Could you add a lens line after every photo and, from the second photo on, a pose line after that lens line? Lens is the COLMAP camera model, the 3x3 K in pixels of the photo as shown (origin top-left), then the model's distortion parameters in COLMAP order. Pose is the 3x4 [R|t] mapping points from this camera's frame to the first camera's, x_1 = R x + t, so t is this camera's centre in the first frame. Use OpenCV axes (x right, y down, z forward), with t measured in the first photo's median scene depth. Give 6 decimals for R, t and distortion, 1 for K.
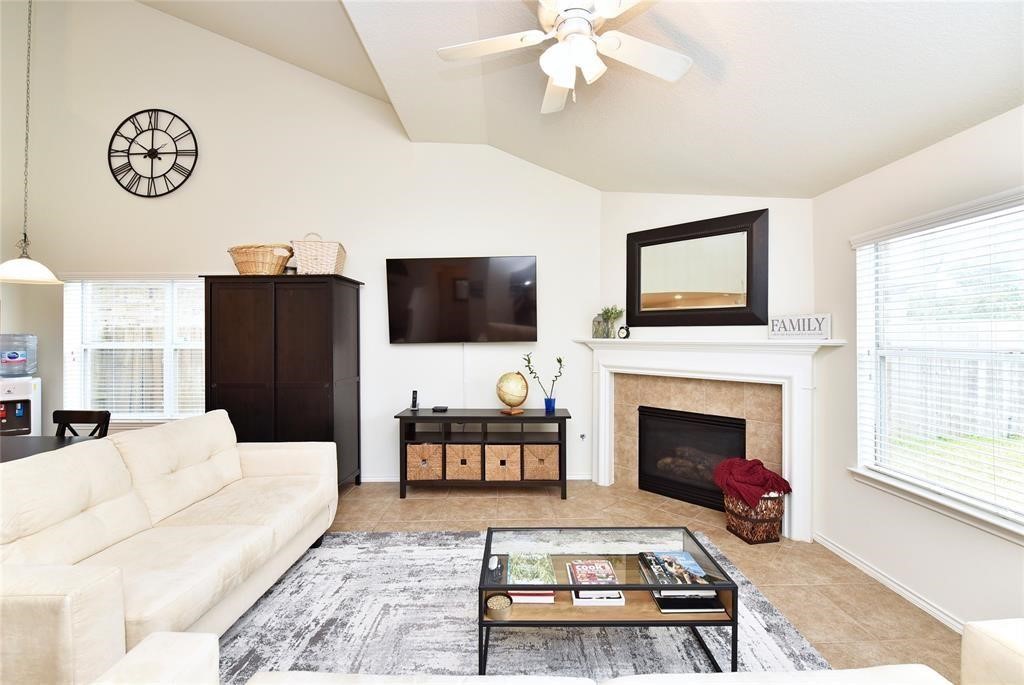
lens RADIAL K [[415.3, 0, 518.1], [0, 415.3, 338.1], [0, 0, 1]] dist [-0.007444, -0.000361]
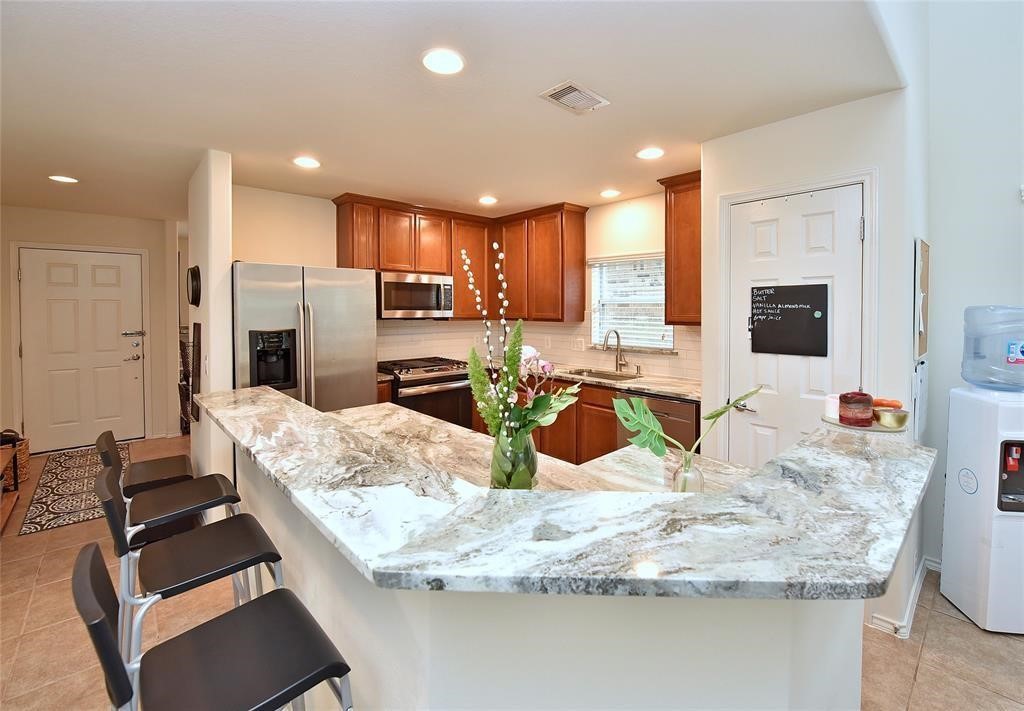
lens RADIAL K [[446.7, 0, 531.2], [0, 446.7, 314.2], [0, 0, 1]] dist [-0.015382, 0.000195]
pose [[0.662309, 0.009385, -0.749172, -1.168520], [0.001143, 0.999908, 0.013537, -0.007322], [0.749230, -0.009822, 0.662237, 0.188221]]
